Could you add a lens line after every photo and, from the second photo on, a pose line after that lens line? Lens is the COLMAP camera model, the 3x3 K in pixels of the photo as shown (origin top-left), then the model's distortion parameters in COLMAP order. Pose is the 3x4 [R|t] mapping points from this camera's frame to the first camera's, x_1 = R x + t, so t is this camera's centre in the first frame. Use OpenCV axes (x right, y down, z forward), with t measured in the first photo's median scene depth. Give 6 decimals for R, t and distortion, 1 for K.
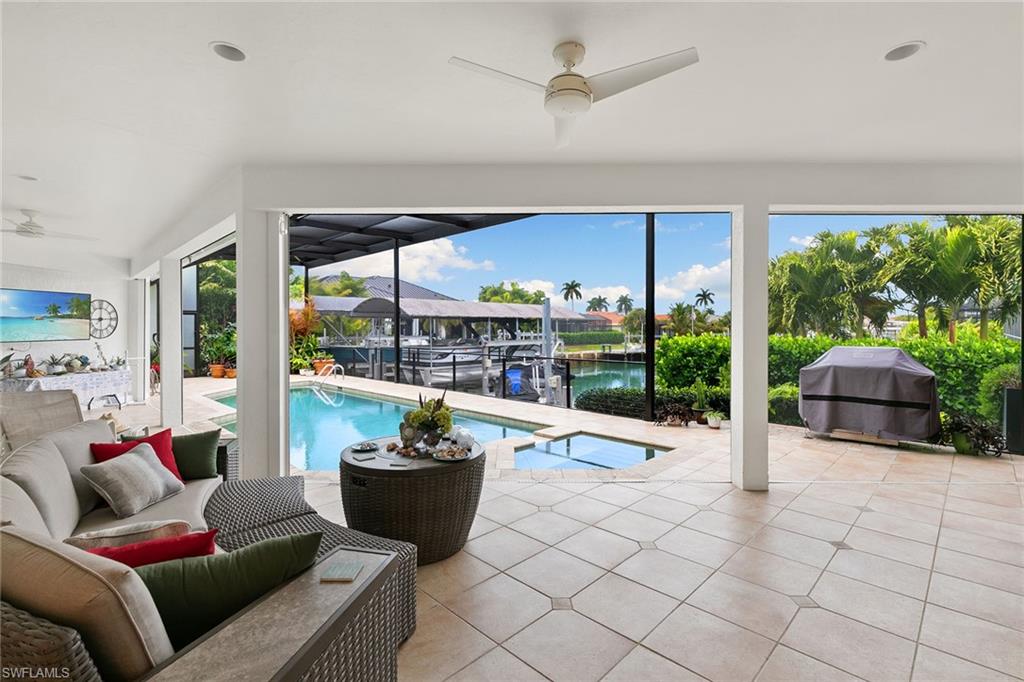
lens RADIAL K [[465.6, 0, 522.2], [0, 465.6, 327.3], [0, 0, 1]] dist [0.008183, 0.000540]
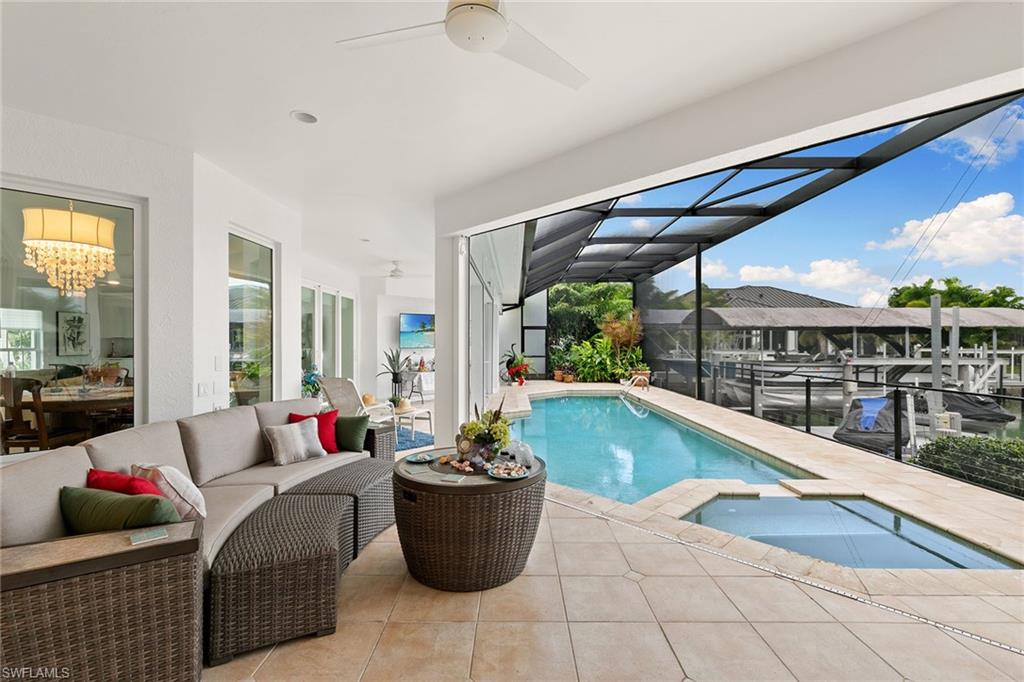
lens RADIAL K [[465.6, 0, 516.0], [0, 465.6, 336.1], [0, 0, 1]] dist [0.008183, 0.000540]
pose [[0.700902, -0.005480, -0.713237, 0.089150], [-0.002249, 0.999949, -0.009894, 0.002561], [0.713254, 0.008539, 0.700854, 0.066576]]
